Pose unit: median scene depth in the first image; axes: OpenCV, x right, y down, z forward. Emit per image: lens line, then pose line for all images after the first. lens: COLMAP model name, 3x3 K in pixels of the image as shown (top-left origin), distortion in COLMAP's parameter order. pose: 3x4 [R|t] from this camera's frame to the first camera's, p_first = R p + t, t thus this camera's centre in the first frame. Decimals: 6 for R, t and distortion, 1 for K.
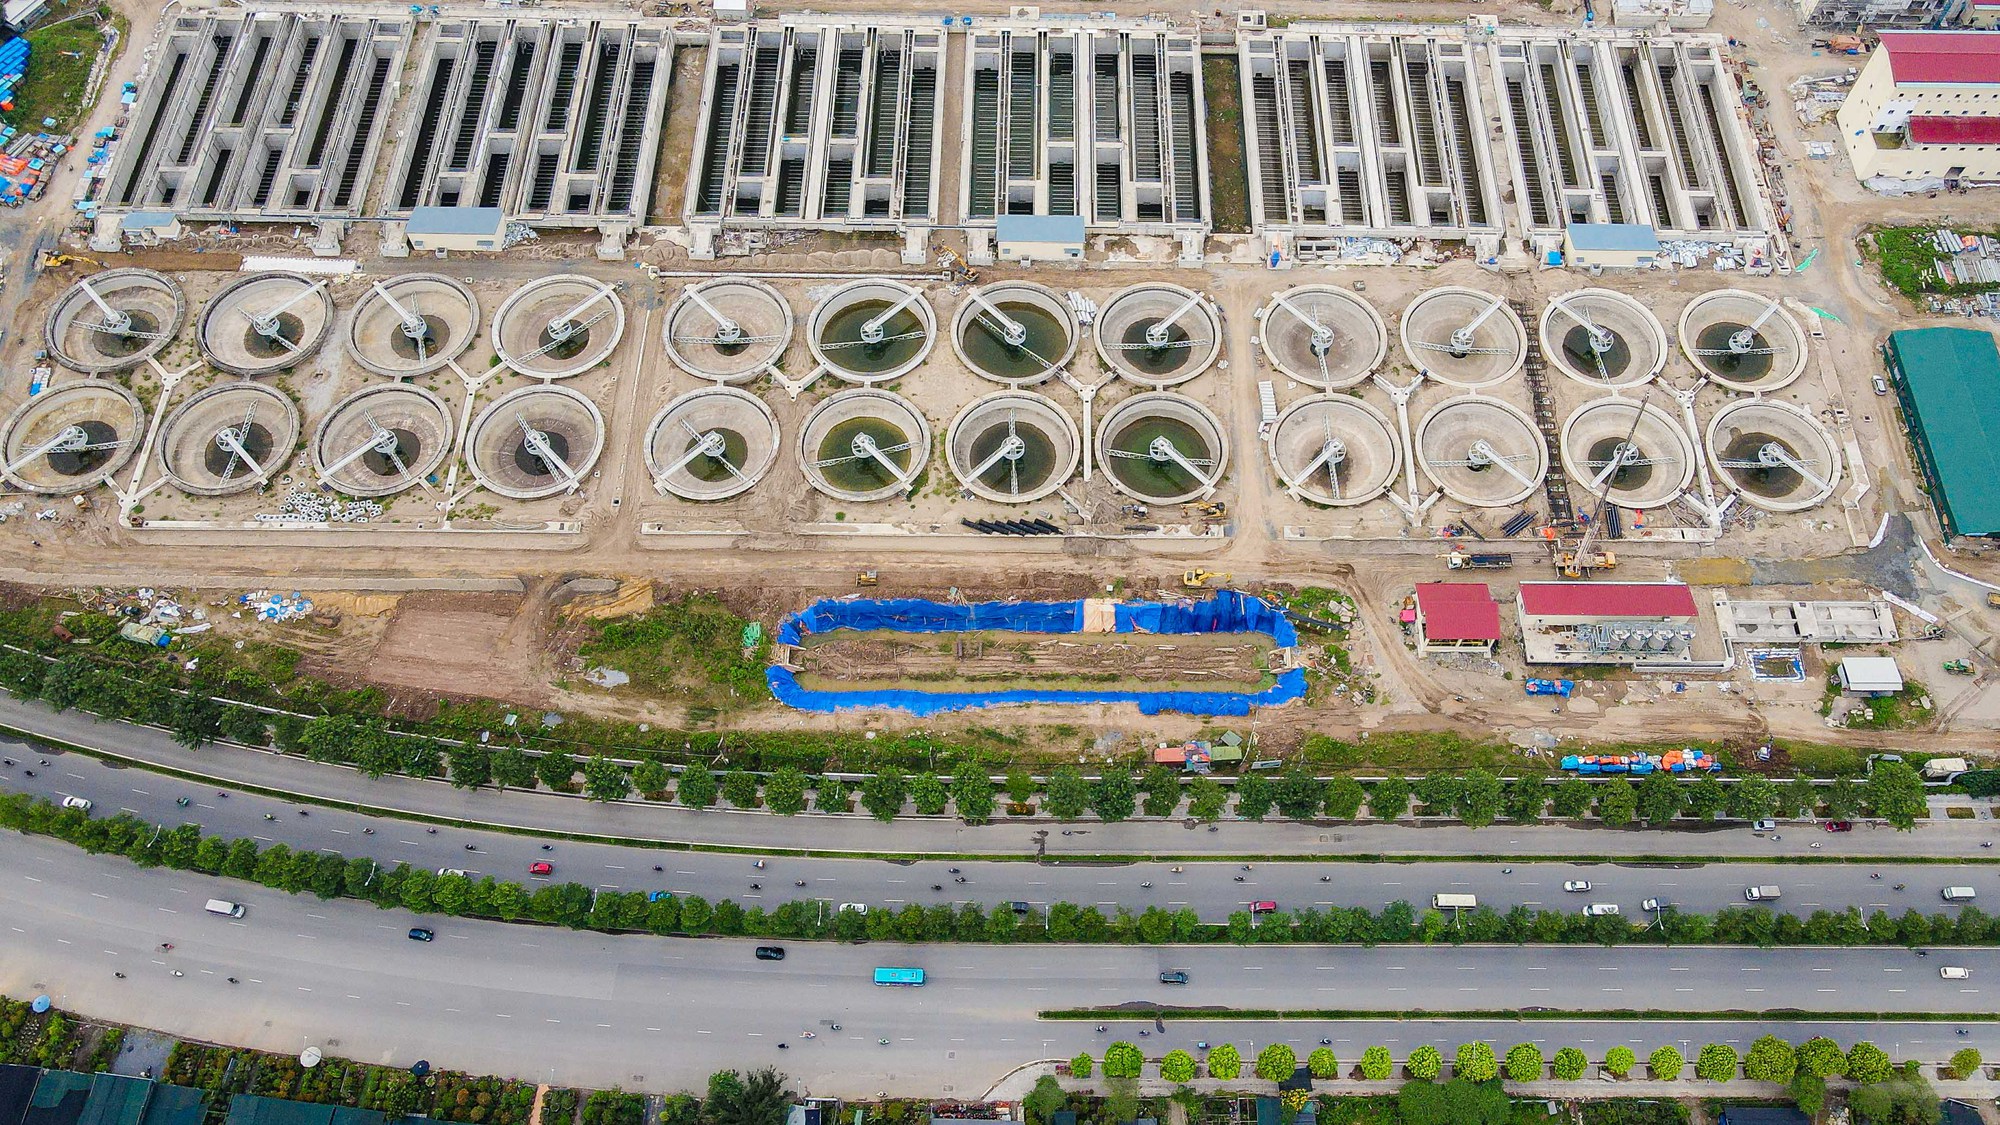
lens RADIAL K [[1480.7, 0, 1000.0], [0, 1480.7, 562.5], [0, 0, 1]] dist [-0.005896, 0.036990]
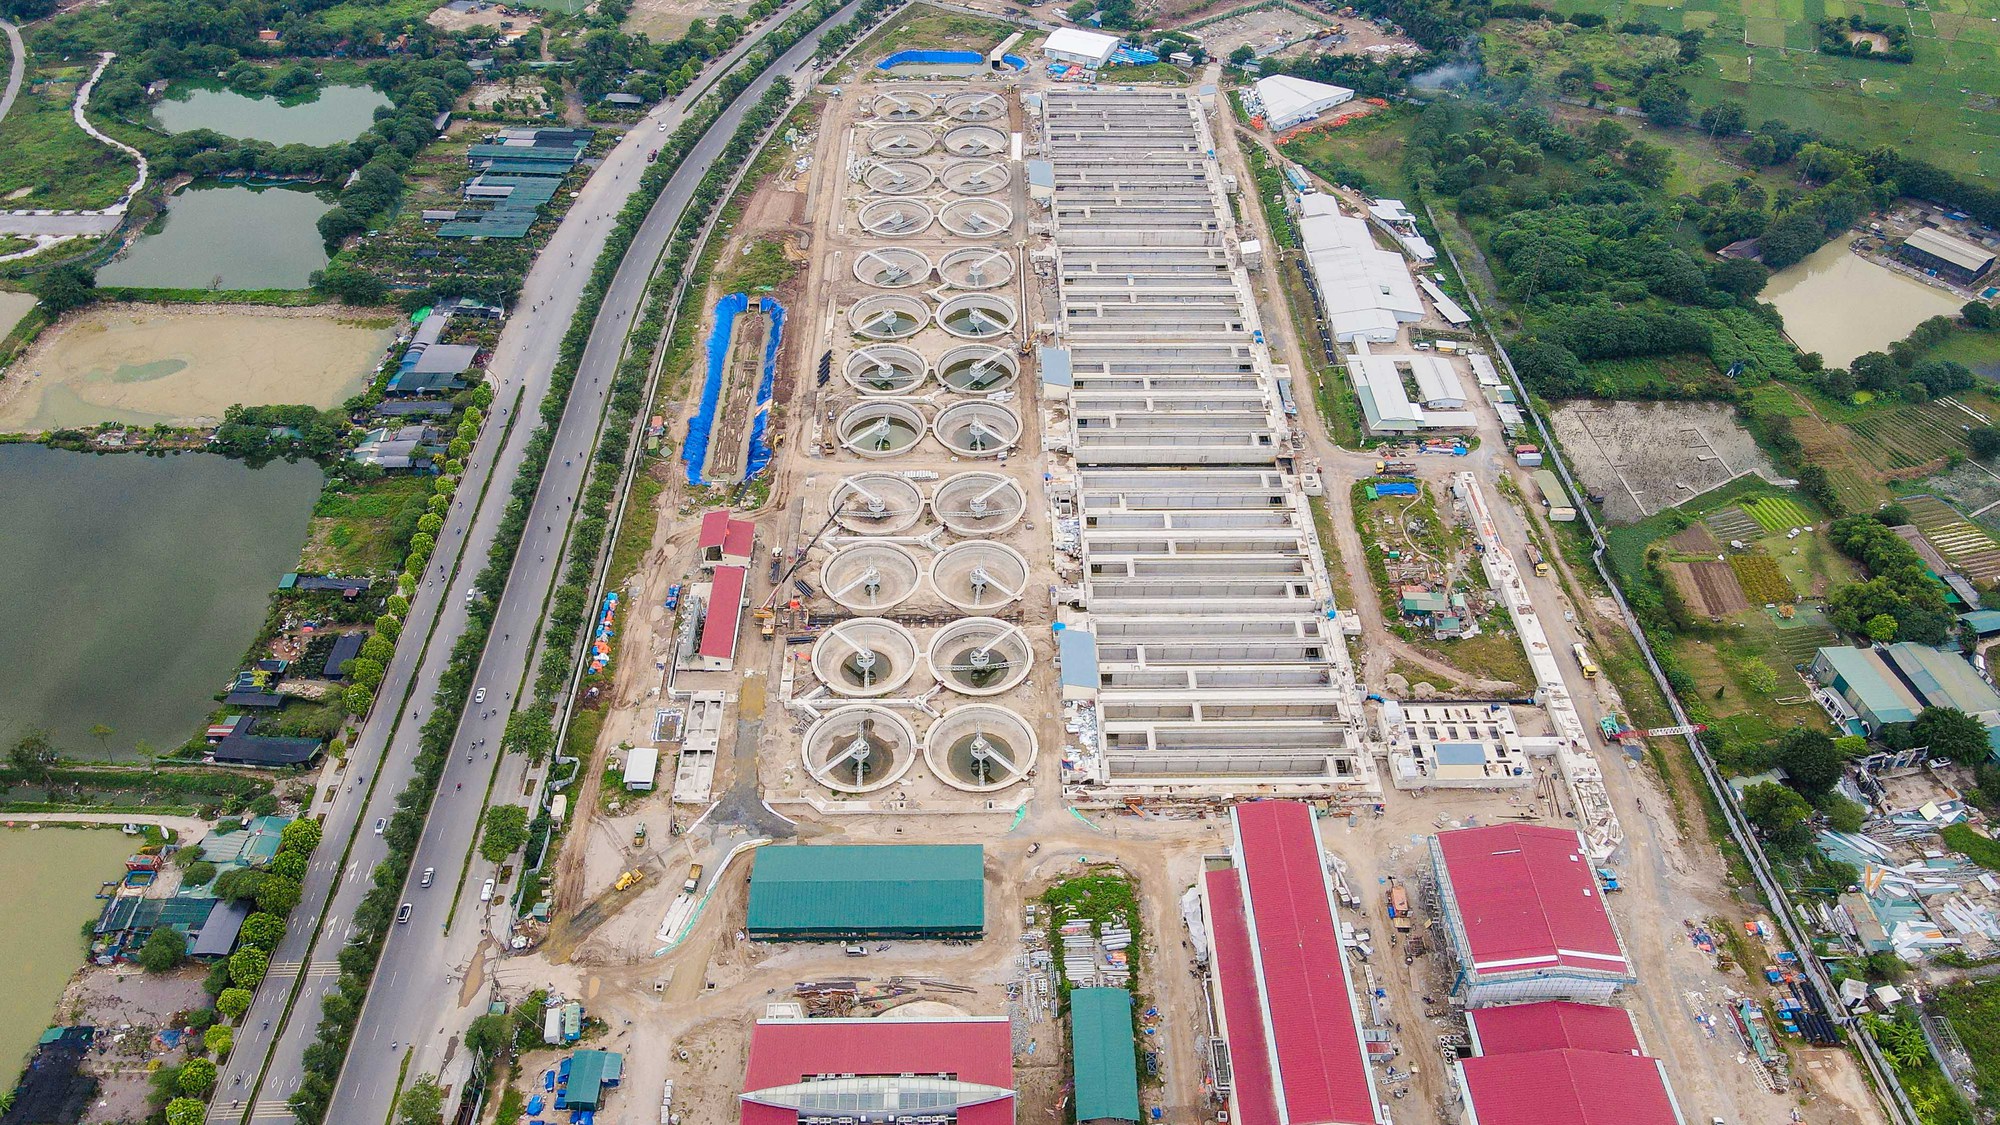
lens RADIAL K [[1480.7, 0, 1000.0], [0, 1480.7, 562.5], [0, 0, 1]] dist [-0.005896, 0.036990]
pose [[0.016289, 0.650698, -0.759162, 1.374127], [-0.881521, 0.367662, 0.296219, -0.592905], [0.471864, 0.664392, 0.579593, 0.313373]]
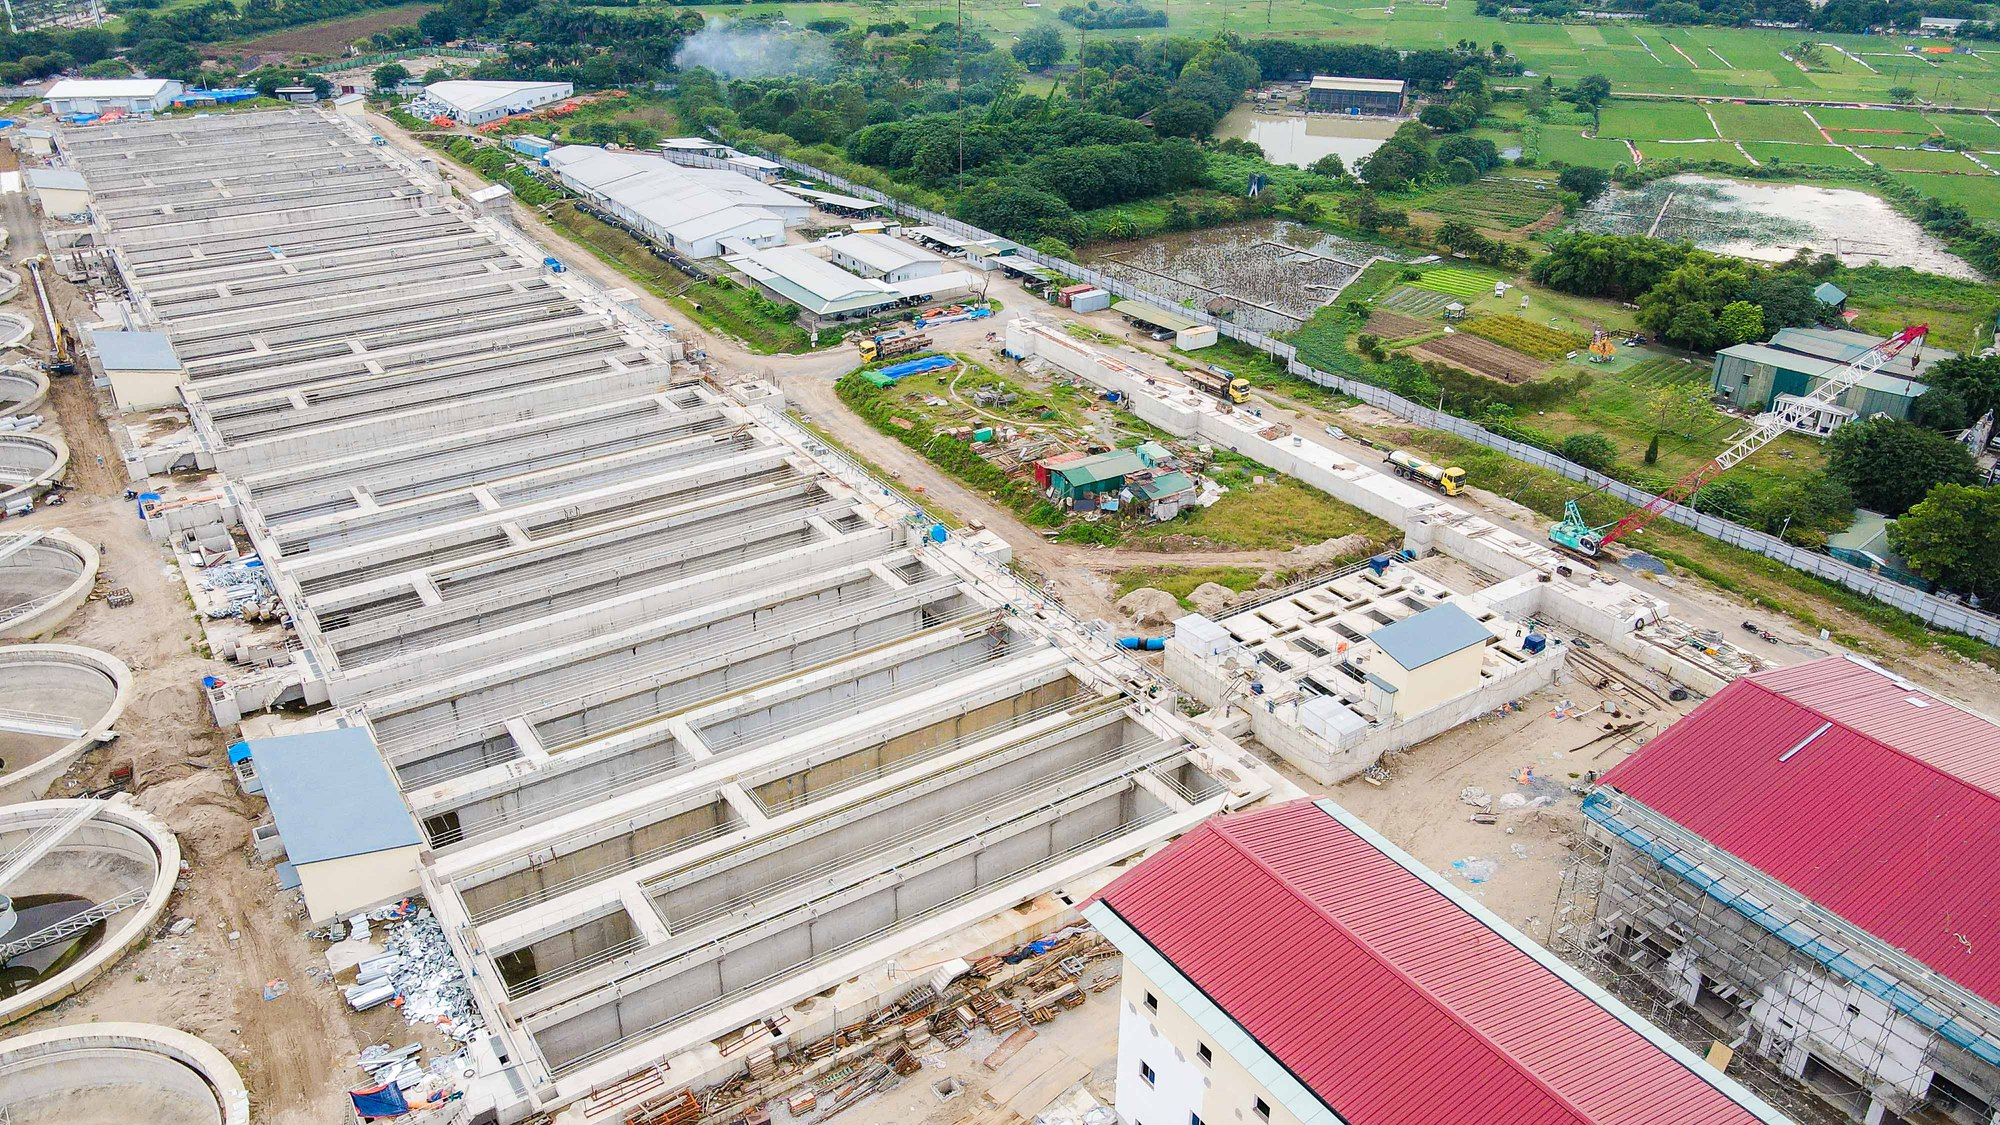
lens RADIAL K [[1480.7, 0, 1000.0], [0, 1480.7, 562.5], [0, 0, 1]] dist [-0.005896, 0.036990]
pose [[0.551974, 0.351733, -0.756048, 0.844429], [-0.723284, 0.653144, -0.224195, -0.326183], [0.414951, 0.670587, 0.614922, 0.925296]]
